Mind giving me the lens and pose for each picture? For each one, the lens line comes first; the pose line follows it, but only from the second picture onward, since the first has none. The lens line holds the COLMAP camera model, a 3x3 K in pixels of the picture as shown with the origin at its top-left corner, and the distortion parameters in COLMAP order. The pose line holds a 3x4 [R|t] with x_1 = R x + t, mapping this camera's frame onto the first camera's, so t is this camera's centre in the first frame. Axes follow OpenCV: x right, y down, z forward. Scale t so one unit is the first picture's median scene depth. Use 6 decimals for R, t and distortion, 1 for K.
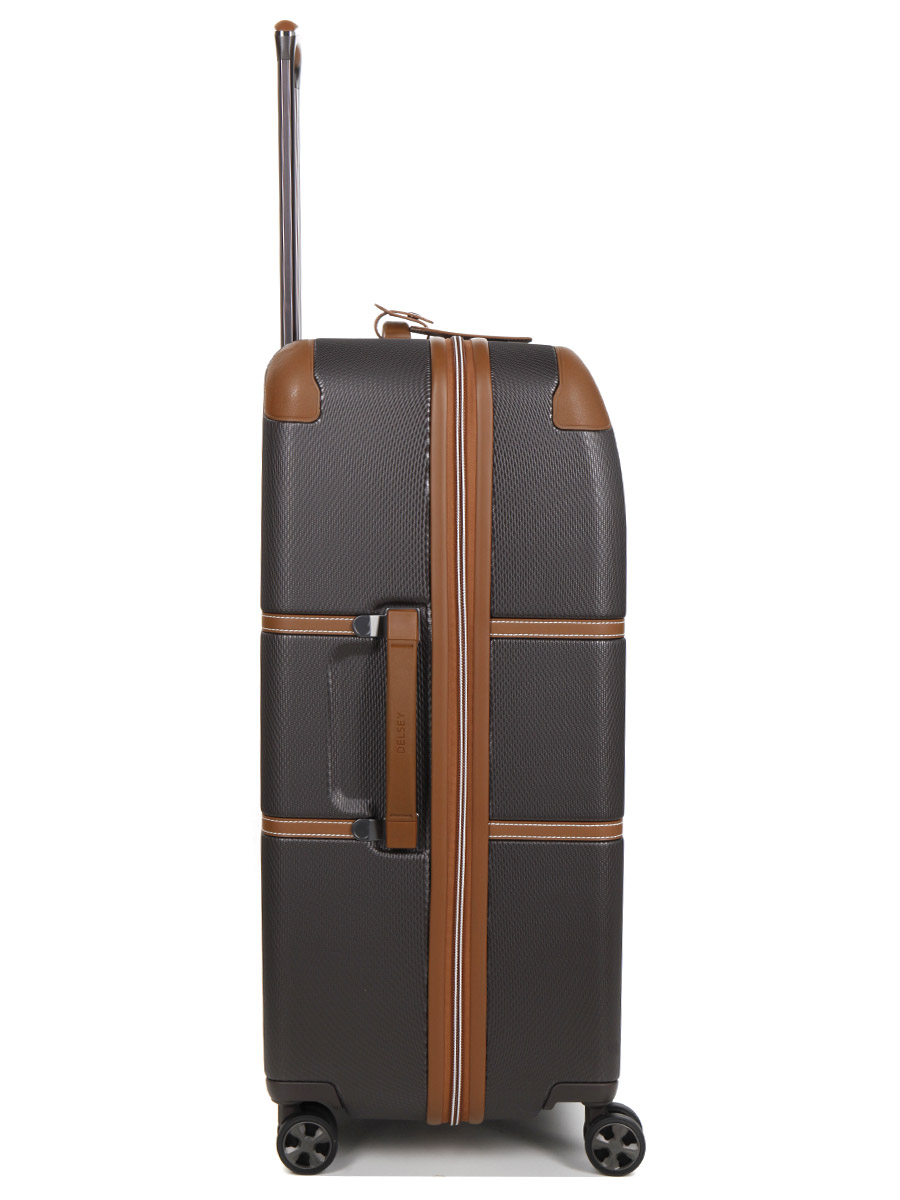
lens RADIAL K [[1834.6, 0, 422.6], [0, 1834.6, 660.6], [0, 0, 1]] dist [-0.004291, 0.000000]
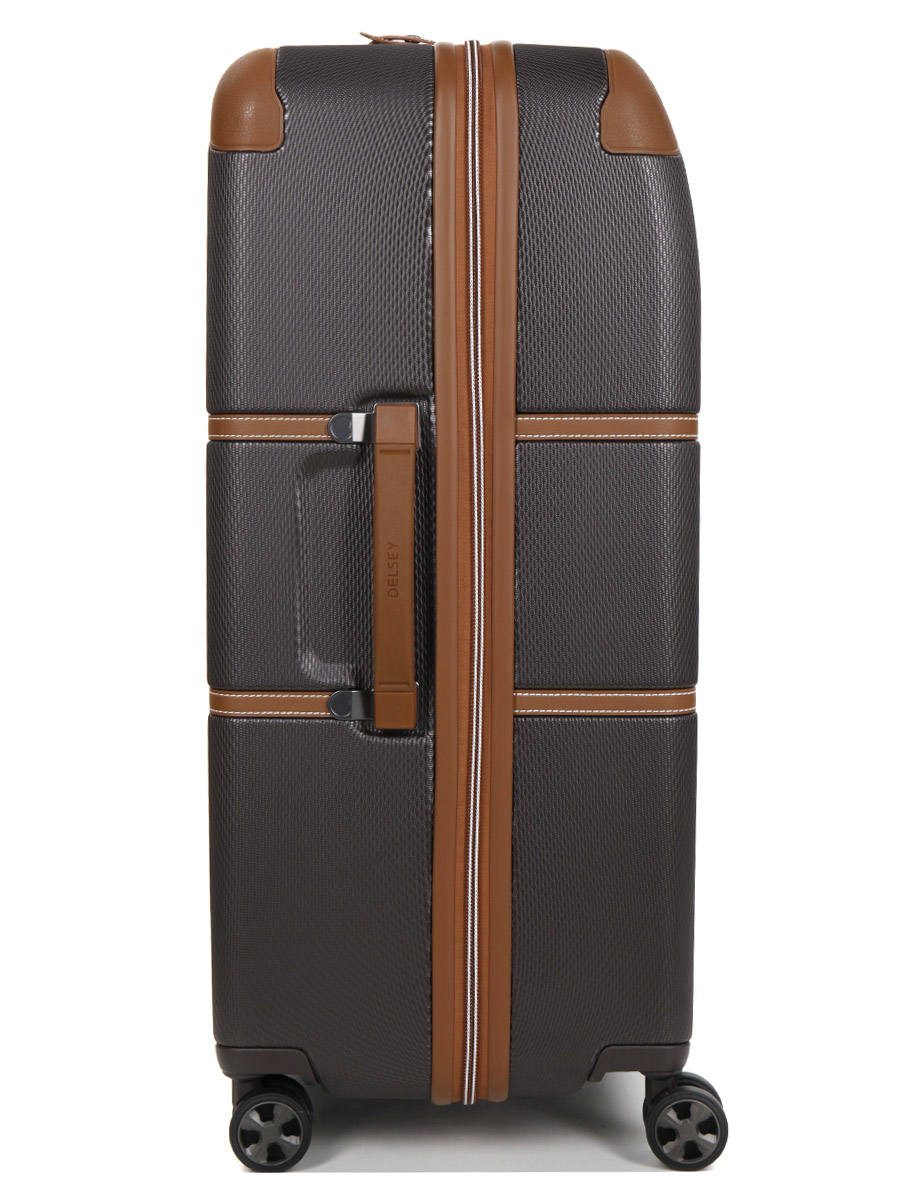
lens RADIAL K [[1930.1, 0, 467.3], [0, 1930.1, 642.7], [0, 0, 1]] dist [0.021082, 0.000000]
pose [[0.999862, -0.002226, 0.016485, 0.004595], [0.002162, 0.999990, 0.003940, 0.064930], [-0.016493, -0.003904, 0.999856, 0.224547]]
